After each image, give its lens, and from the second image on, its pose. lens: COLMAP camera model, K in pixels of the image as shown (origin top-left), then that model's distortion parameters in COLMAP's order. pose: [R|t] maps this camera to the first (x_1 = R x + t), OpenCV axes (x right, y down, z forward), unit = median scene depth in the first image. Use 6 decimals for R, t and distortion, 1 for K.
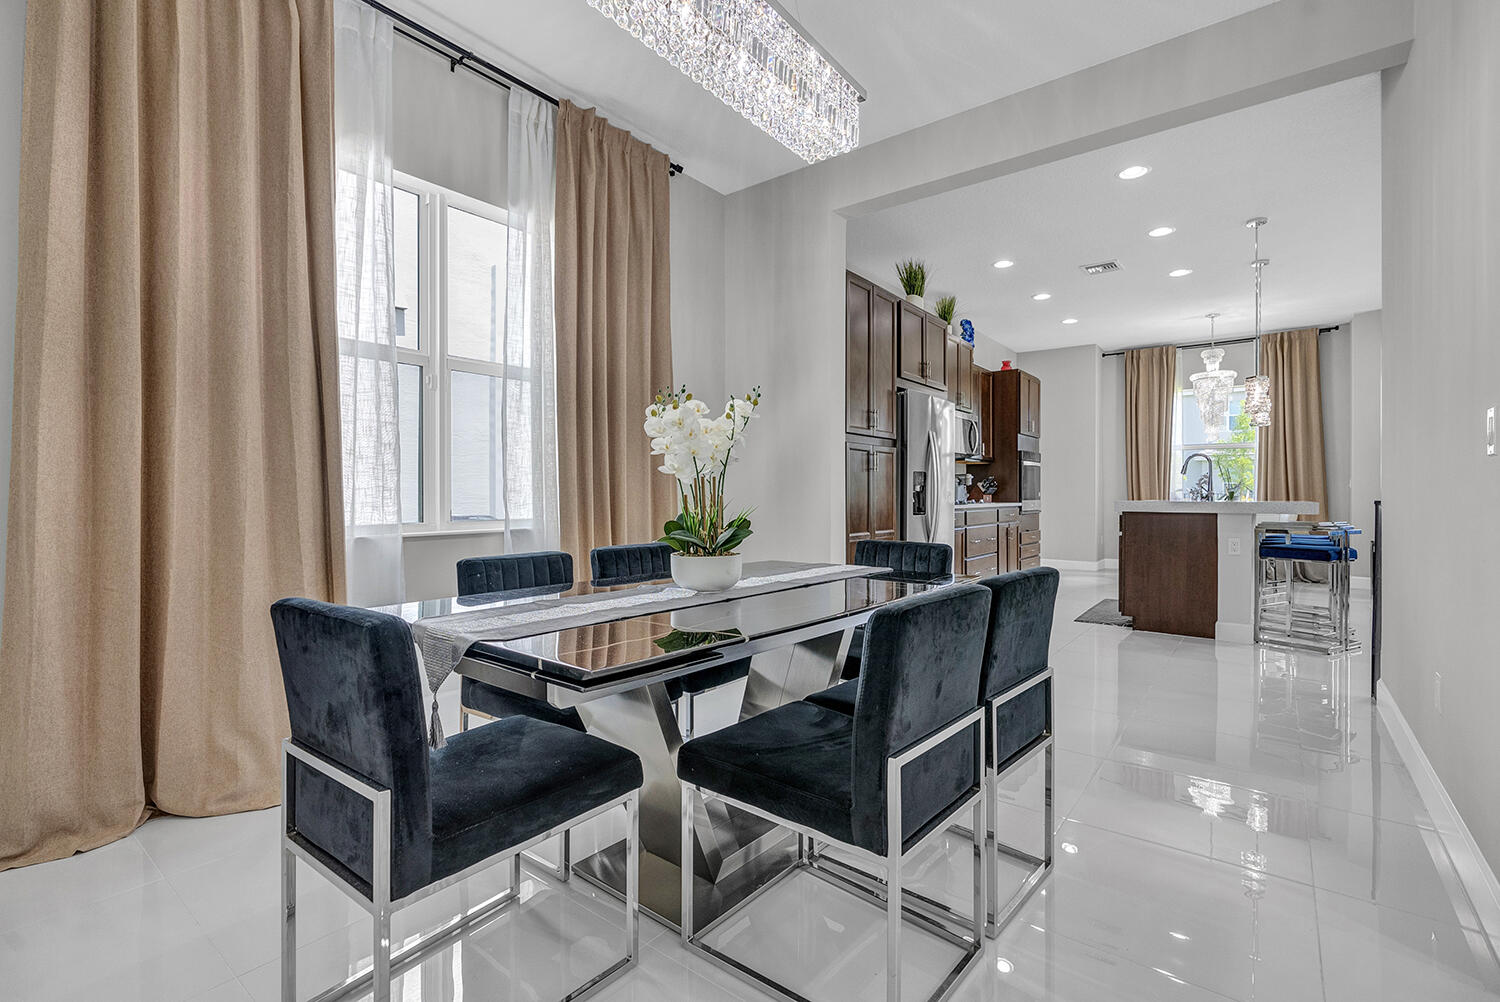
lens RADIAL K [[682.2, 0, 758.9], [0, 682.2, 490.3], [0, 0, 1]] dist [-0.010595, 0.004079]
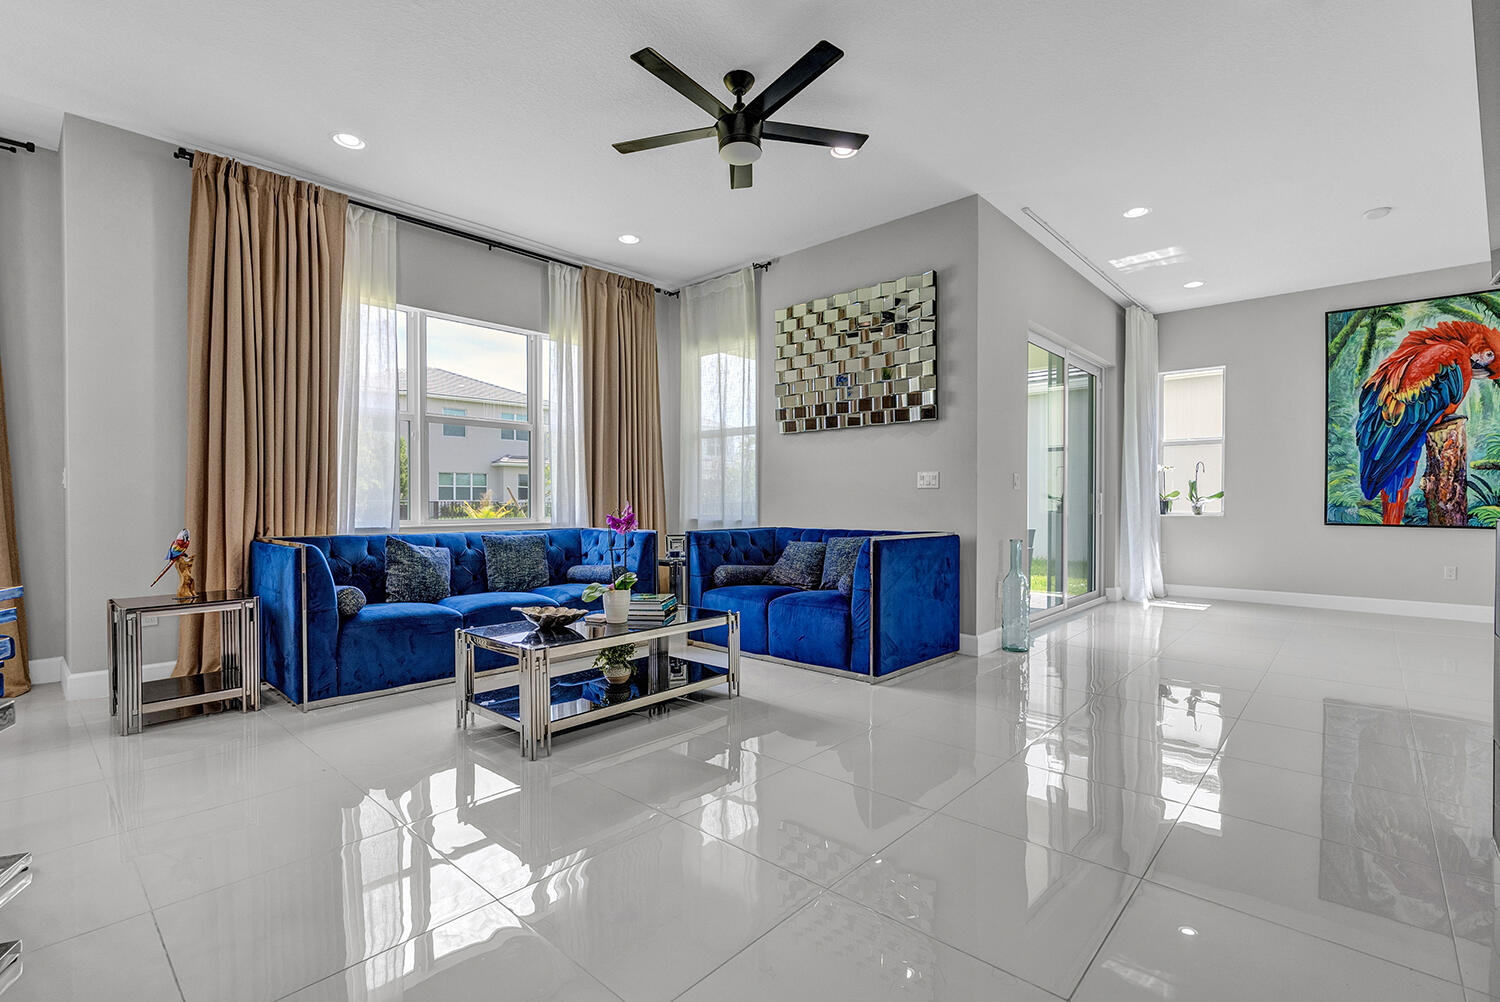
lens RADIAL K [[682.2, 0, 750.3], [0, 682.2, 511.5], [0, 0, 1]] dist [-0.010595, 0.004079]
pose [[0.087998, -0.020699, 0.995906, 0.430031], [-0.001408, 0.999780, 0.020904, 0.003608], [-0.996120, -0.003242, 0.087950, 0.468138]]
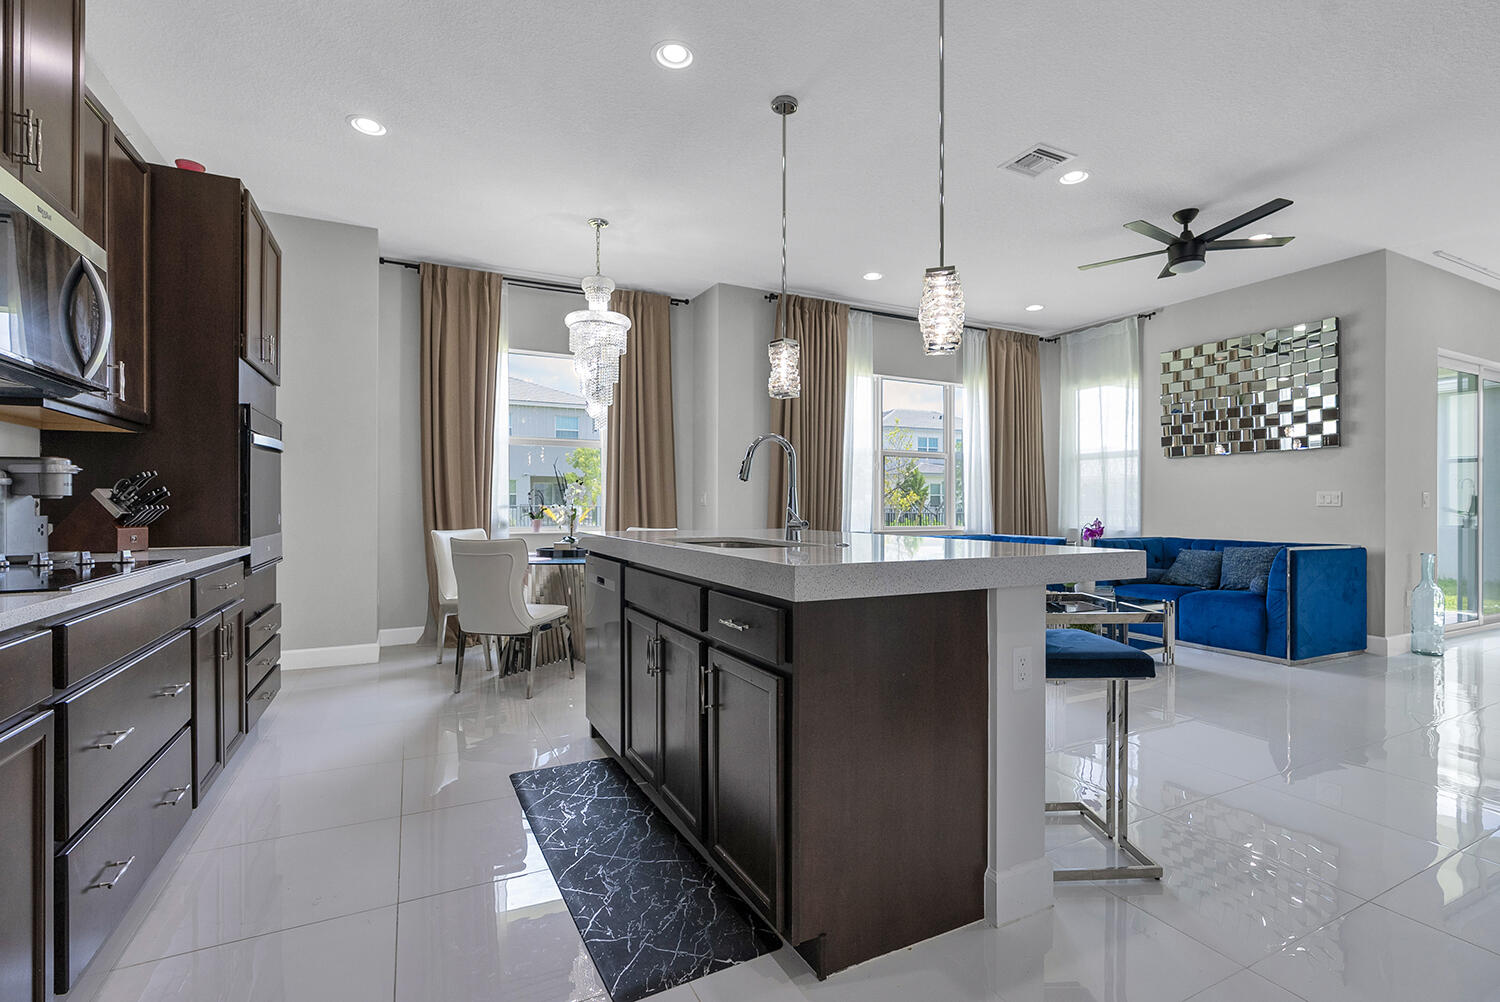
lens RADIAL K [[682.2, 0, 759.2], [0, 682.2, 502.1], [0, 0, 1]] dist [-0.010595, 0.004079]
pose [[0.434659, -0.000543, 0.900595, 0.172682], [-0.005498, 0.999980, 0.003256, -0.007854], [-0.900578, -0.006366, 0.434647, 0.586884]]
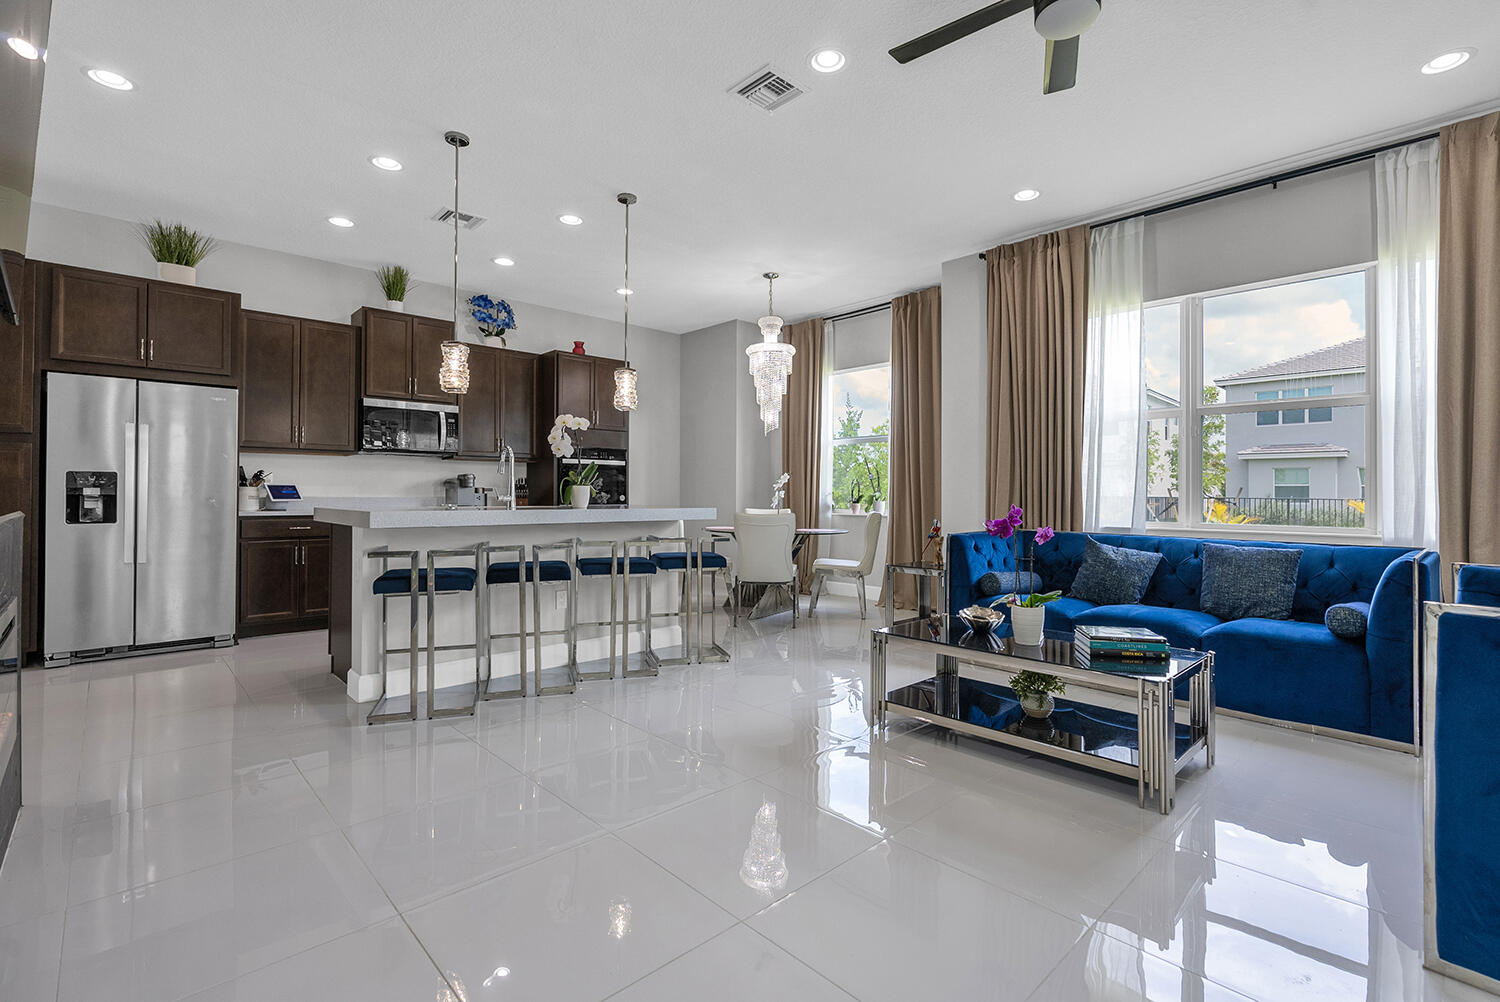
lens RADIAL K [[682.2, 0, 759.3], [0, 682.2, 489.6], [0, 0, 1]] dist [-0.010595, 0.004079]
pose [[0.988571, -0.001258, -0.150752, 0.759481], [0.000494, 0.999987, -0.005104, -0.000249], [0.150757, 0.004971, 0.988558, 0.197079]]
